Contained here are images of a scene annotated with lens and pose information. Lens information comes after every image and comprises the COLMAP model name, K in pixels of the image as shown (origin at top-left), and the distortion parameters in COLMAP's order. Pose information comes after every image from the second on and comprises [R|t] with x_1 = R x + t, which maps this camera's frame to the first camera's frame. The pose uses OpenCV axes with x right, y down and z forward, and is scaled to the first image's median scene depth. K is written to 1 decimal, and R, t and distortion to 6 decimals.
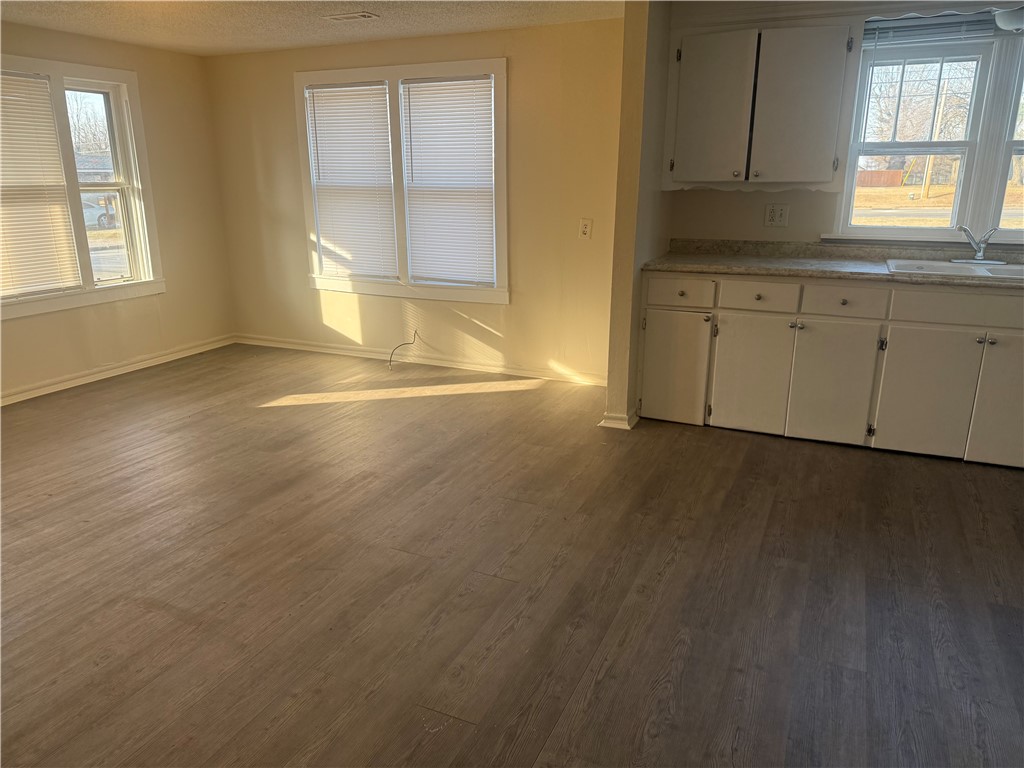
lens RADIAL K [[719.3, 0, 512.0], [0, 719.3, 384.0], [0, 0, 1]] dist [0.008486, -0.006851]
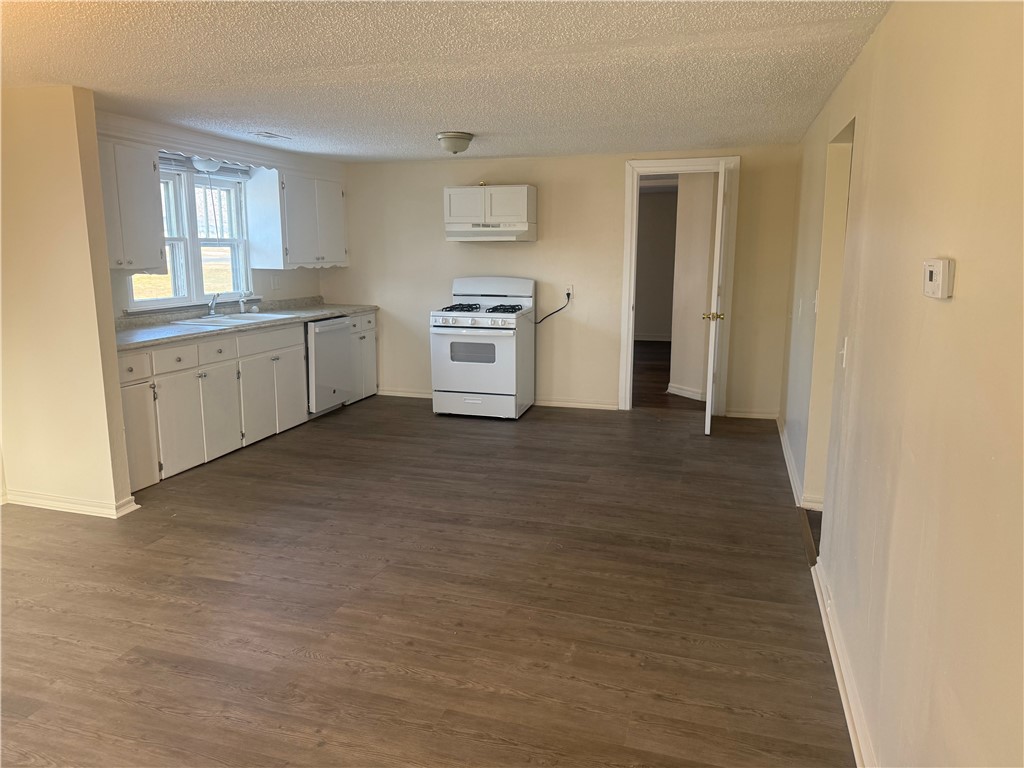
lens RADIAL K [[718.5, 0, 508.7], [0, 718.5, 377.6], [0, 0, 1]] dist [0.089807, -0.116583]
pose [[-0.137668, -0.173365, 0.975188, -0.986193], [0.272675, 0.939885, 0.205583, -0.200630], [-0.952206, 0.294212, -0.082120, 0.597398]]
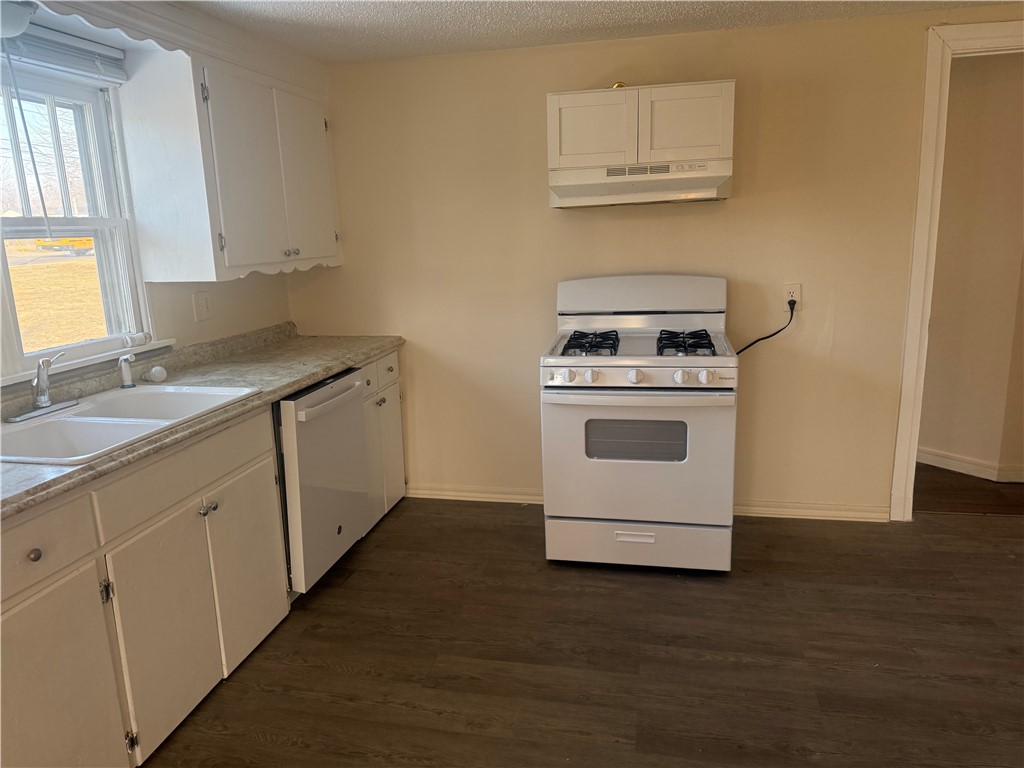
lens RADIAL K [[719.3, 0, 512.0], [0, 719.3, 384.0], [0, 0, 1]] dist [0.008486, -0.006851]
pose [[-0.218572, -0.198981, 0.955318, -0.019171], [0.303084, 0.916728, 0.260287, -0.238416], [-0.927559, 0.346433, -0.140064, 0.741818]]
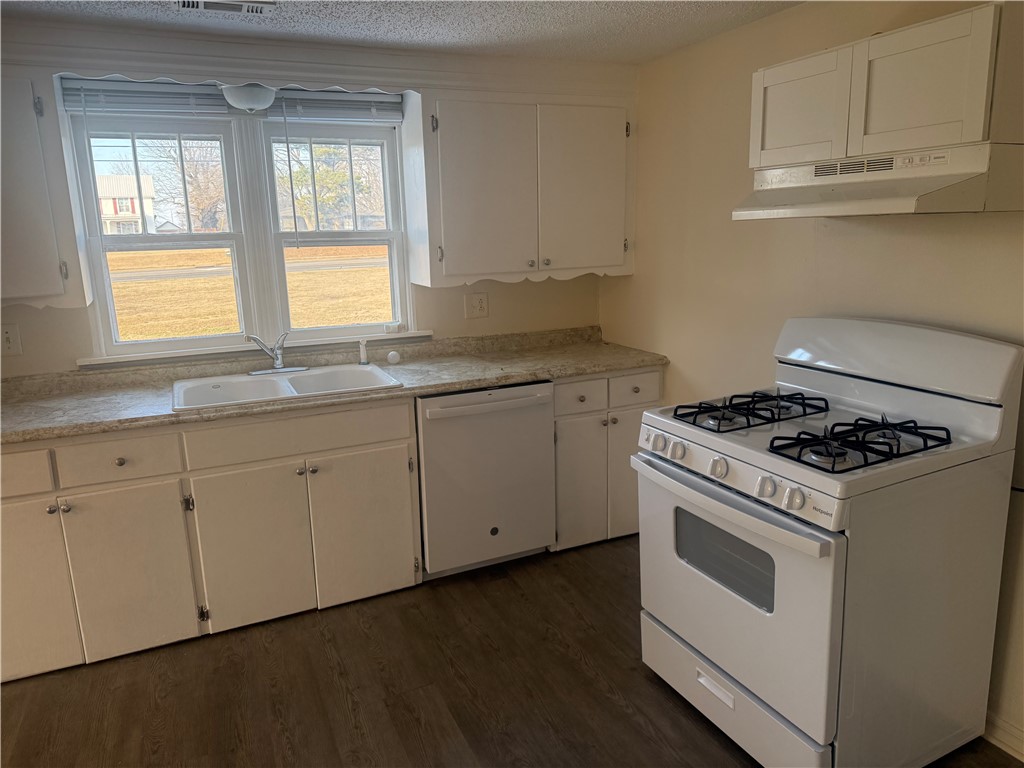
lens RADIAL K [[718.5, 0, 508.7], [0, 718.5, 377.6], [0, 0, 1]] dist [0.089807, -0.116583]
pose [[0.656284, -0.169875, 0.735142, 0.197065], [0.234181, 0.972068, 0.015563, -0.115022], [-0.717253, 0.161942, 0.677734, 0.227132]]
